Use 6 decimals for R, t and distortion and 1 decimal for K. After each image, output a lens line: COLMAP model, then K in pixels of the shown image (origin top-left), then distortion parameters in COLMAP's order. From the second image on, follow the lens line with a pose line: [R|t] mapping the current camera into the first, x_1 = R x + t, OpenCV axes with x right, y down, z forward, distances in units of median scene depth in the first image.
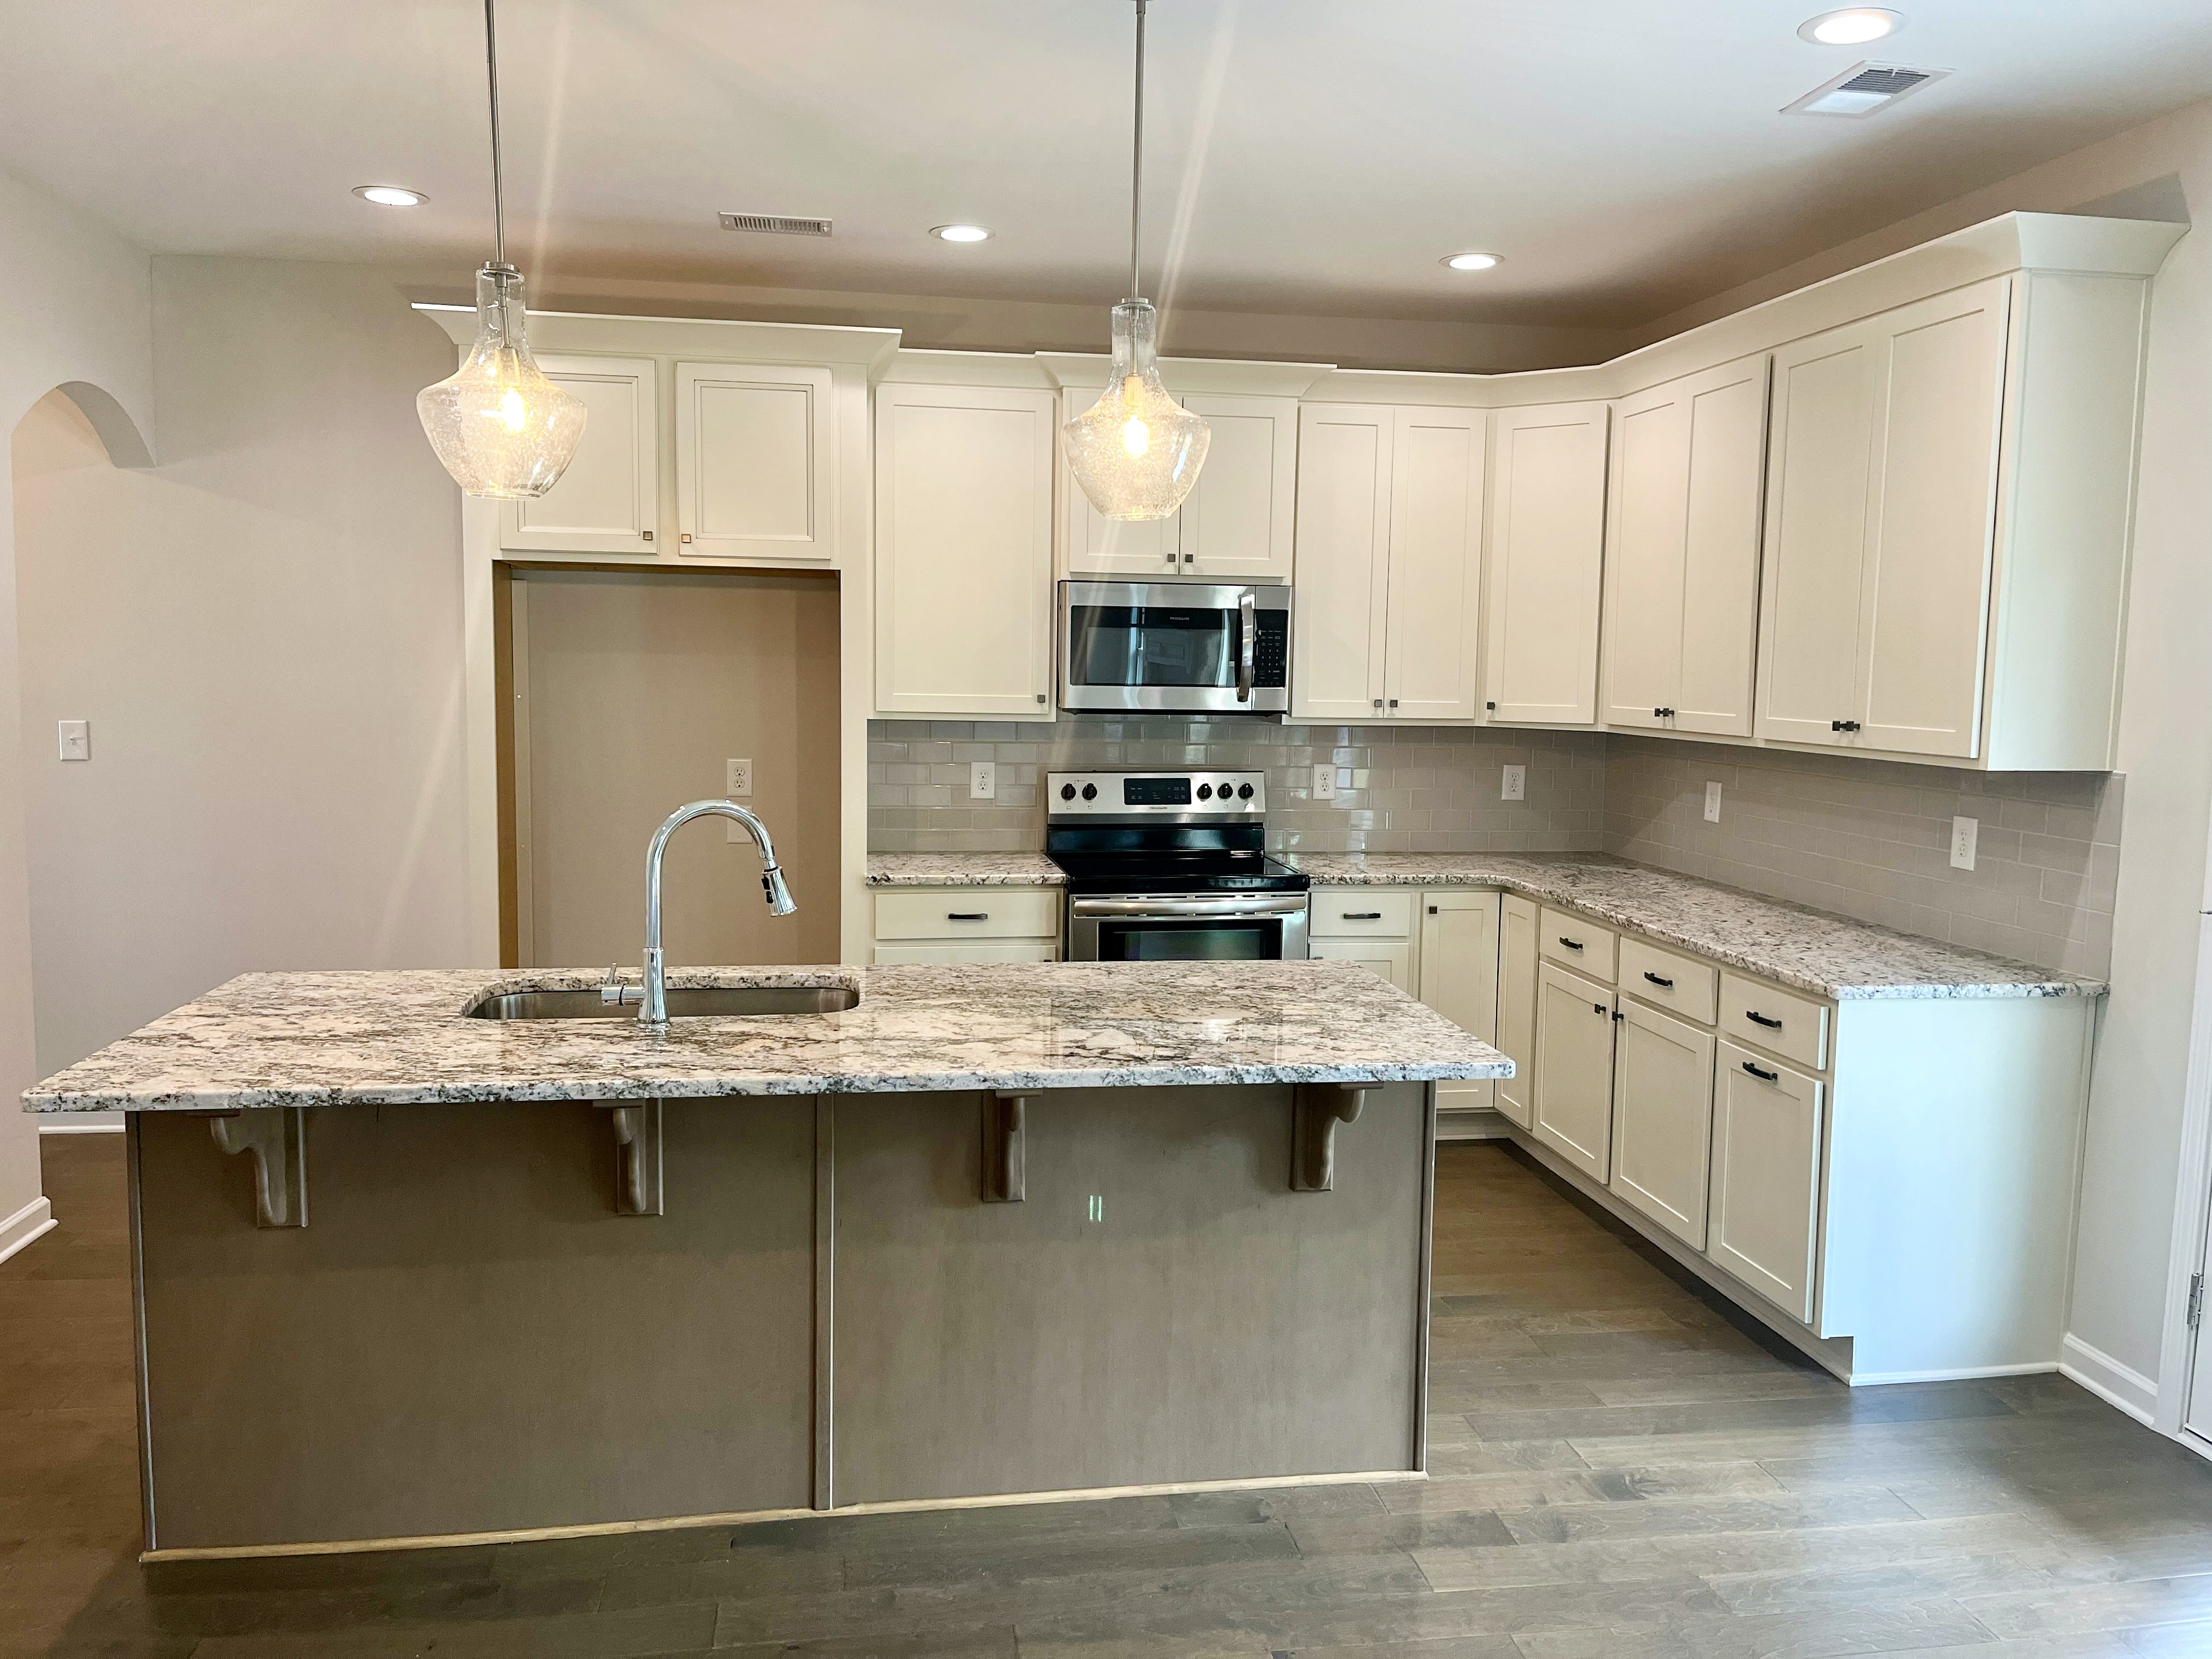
lens RADIAL K [[1649.3, 0, 1106.0], [0, 1649.3, 829.5], [0, 0, 1]] dist [-0.061139, -0.000624]
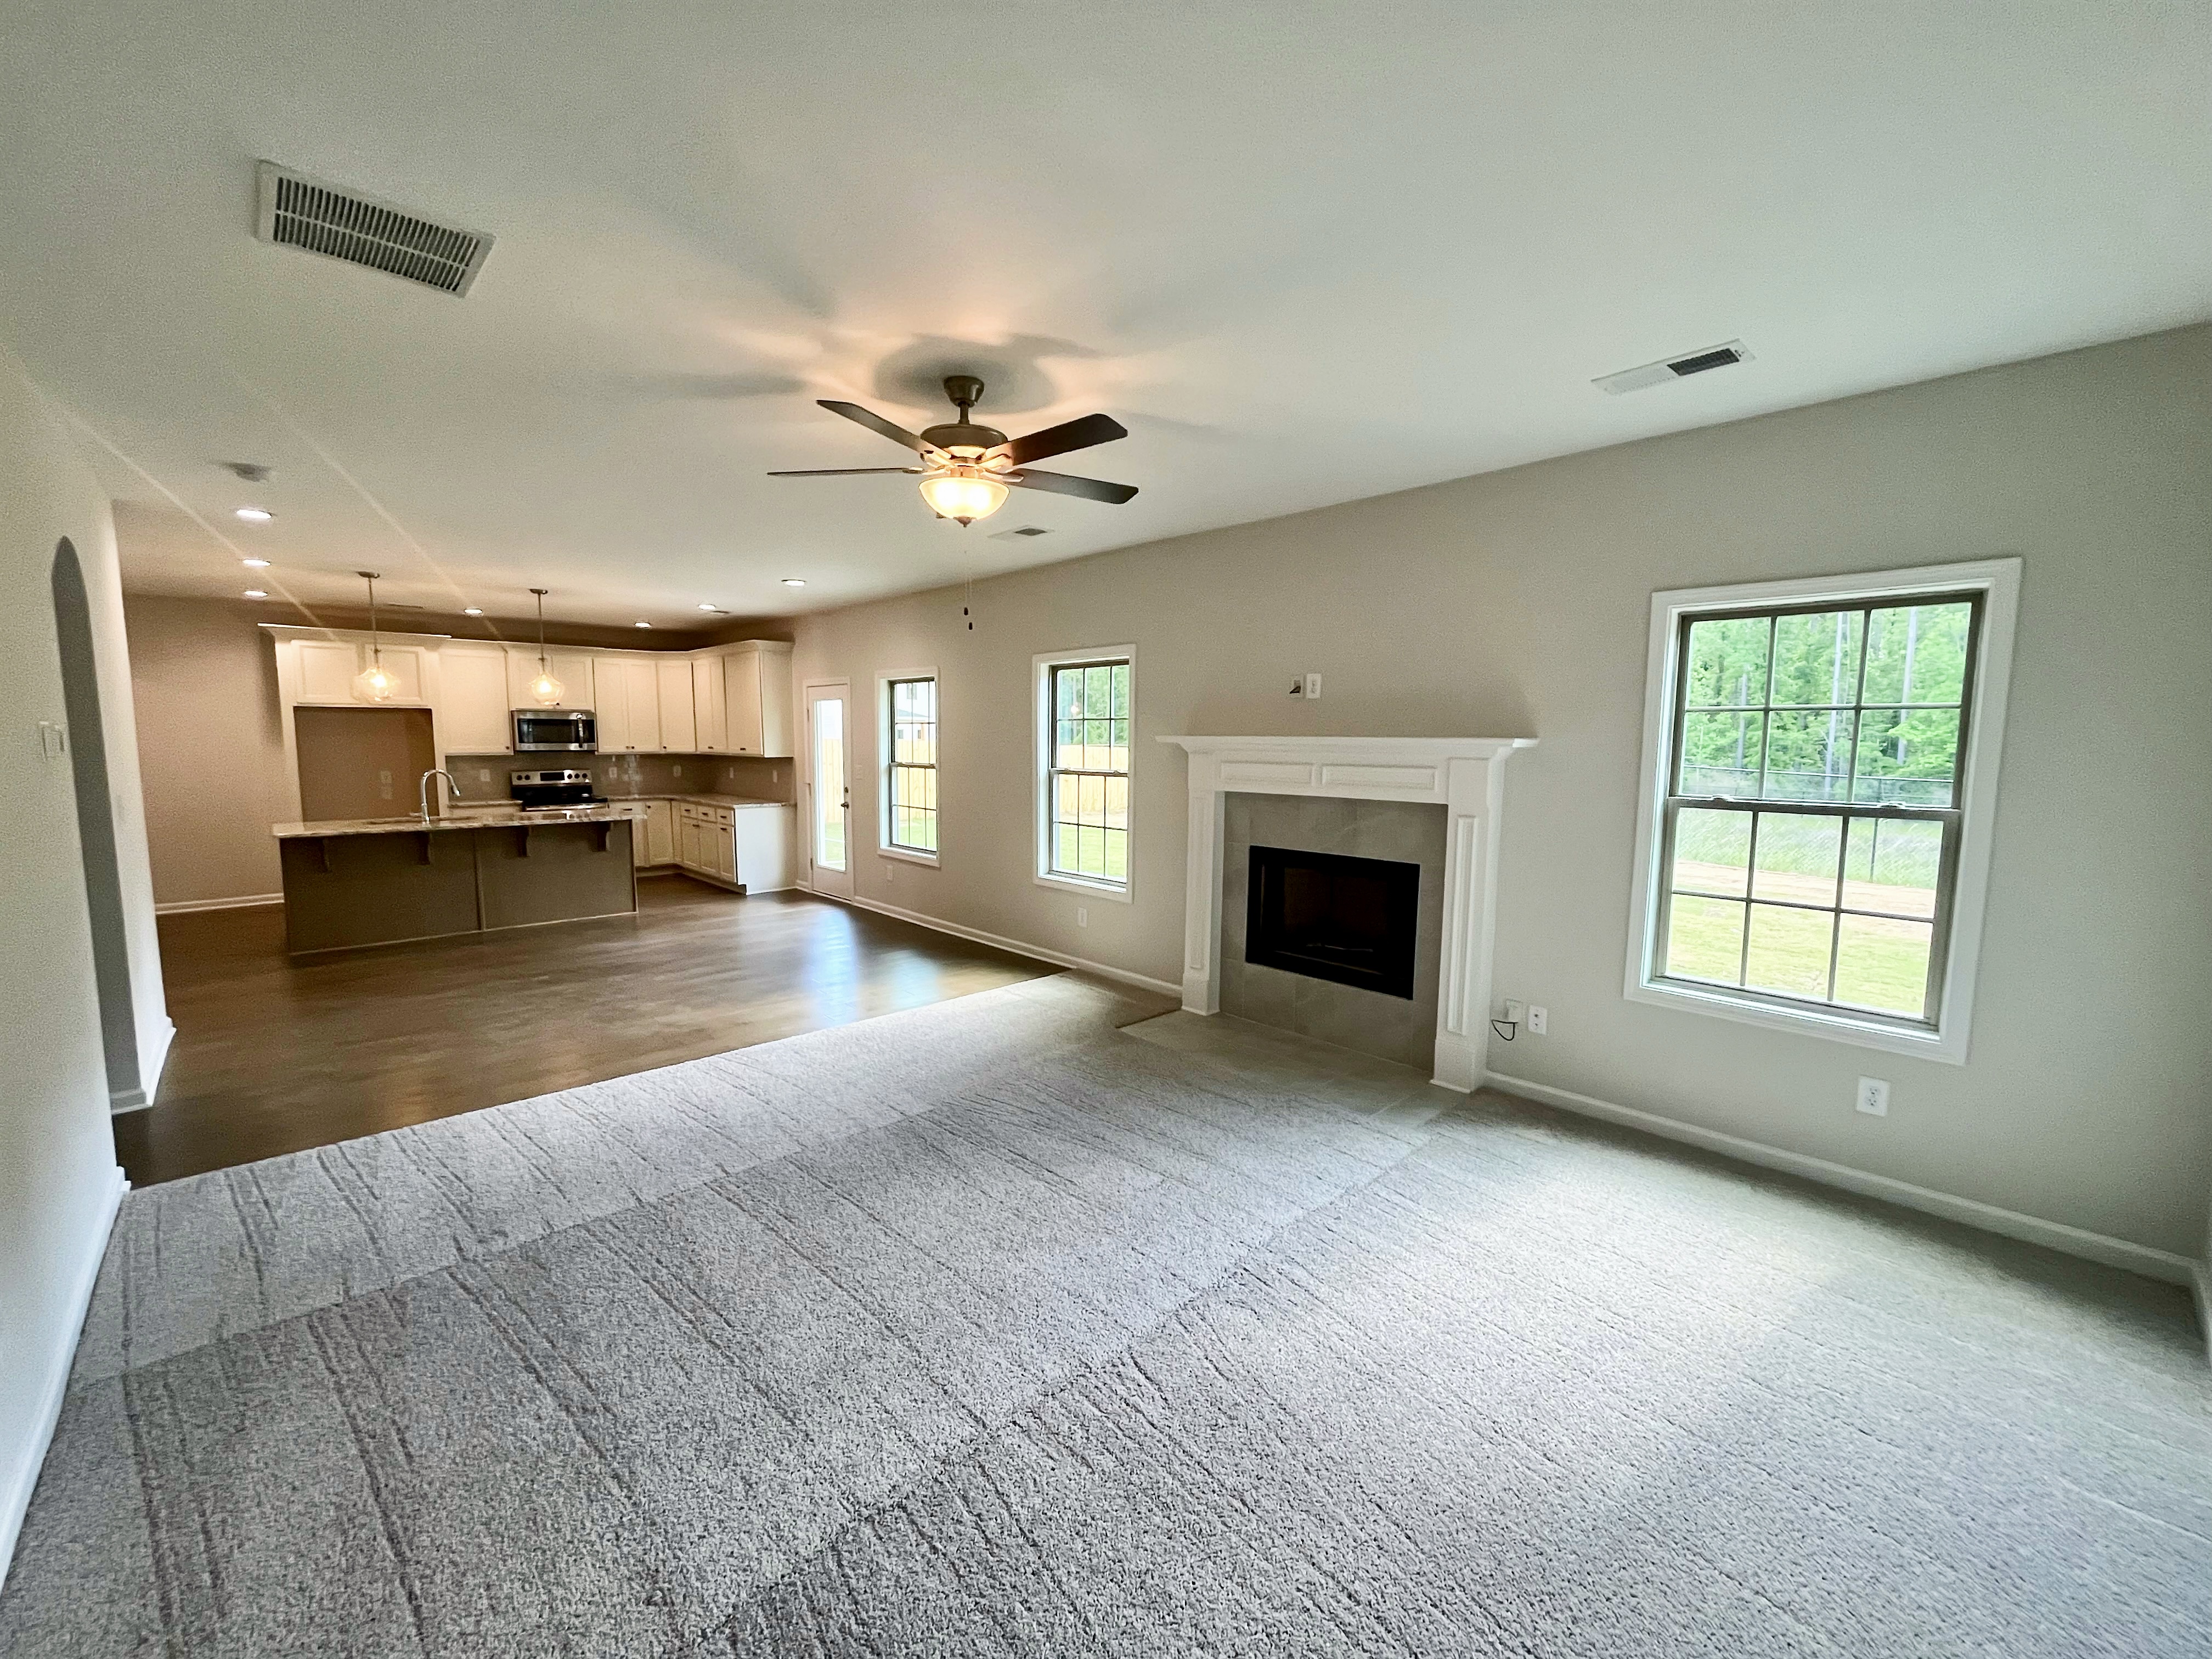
lens RADIAL K [[961.8, 0, 1106.0], [0, 961.8, 829.5], [0, 0, 1]] dist [0.028643, -0.000004]
pose [[0.844337, -0.069462, 0.531290, -0.074547], [0.065930, 0.997495, 0.025636, 0.108348], [-0.531740, 0.013382, 0.846802, -1.237185]]
